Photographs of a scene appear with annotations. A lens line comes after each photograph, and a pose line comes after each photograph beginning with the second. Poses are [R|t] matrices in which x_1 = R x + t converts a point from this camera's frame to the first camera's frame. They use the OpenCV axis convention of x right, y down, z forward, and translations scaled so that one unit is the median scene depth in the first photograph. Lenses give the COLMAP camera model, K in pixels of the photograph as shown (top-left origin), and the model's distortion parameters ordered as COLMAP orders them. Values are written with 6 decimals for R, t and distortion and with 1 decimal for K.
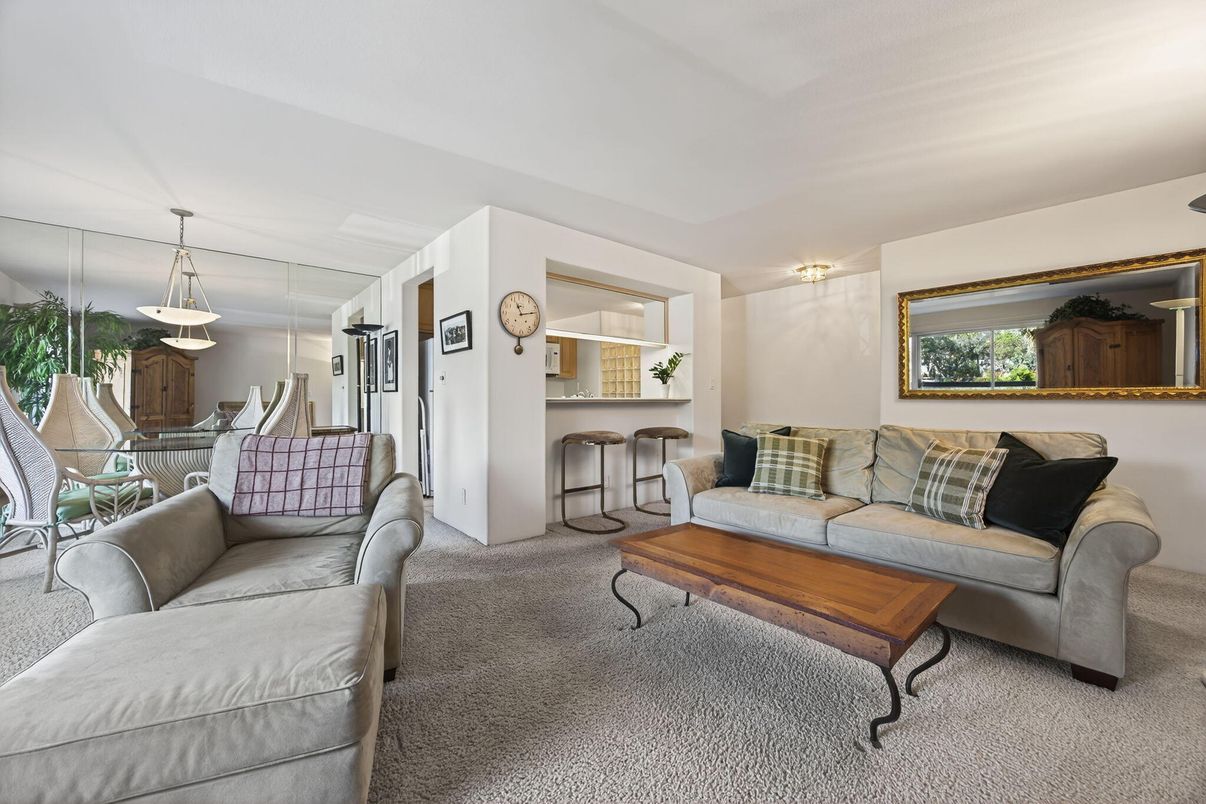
lens RADIAL K [[470.4, 0, 600.3], [0, 470.4, 398.1], [0, 0, 1]] dist [-0.000441, 0.000025]
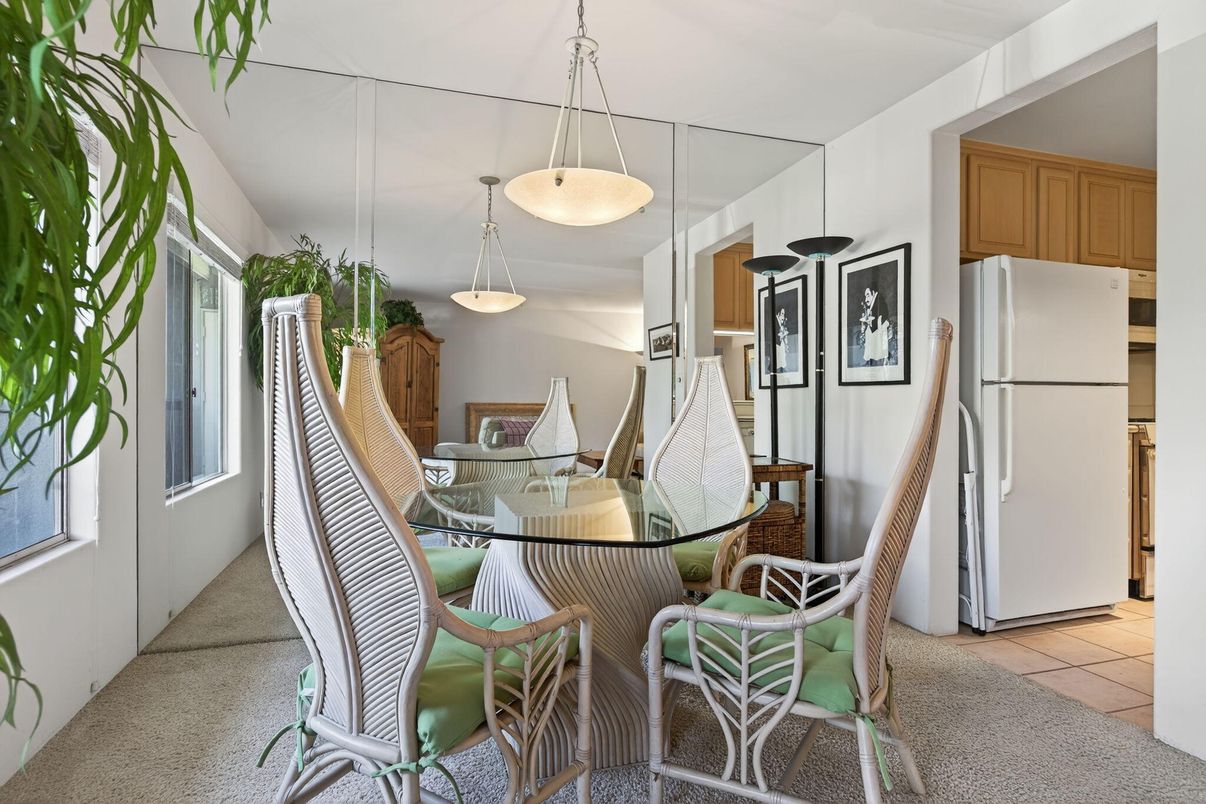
lens RADIAL K [[678.4, 0, 606.5], [0, 678.4, 401.9], [0, 0, 1]] dist [-0.003499, 0.002849]
pose [[0.919118, 0.007261, -0.393915, -0.421689], [-0.006362, 0.999973, 0.003589, 0.001723], [0.393931, -0.000793, 0.919140, 0.302158]]
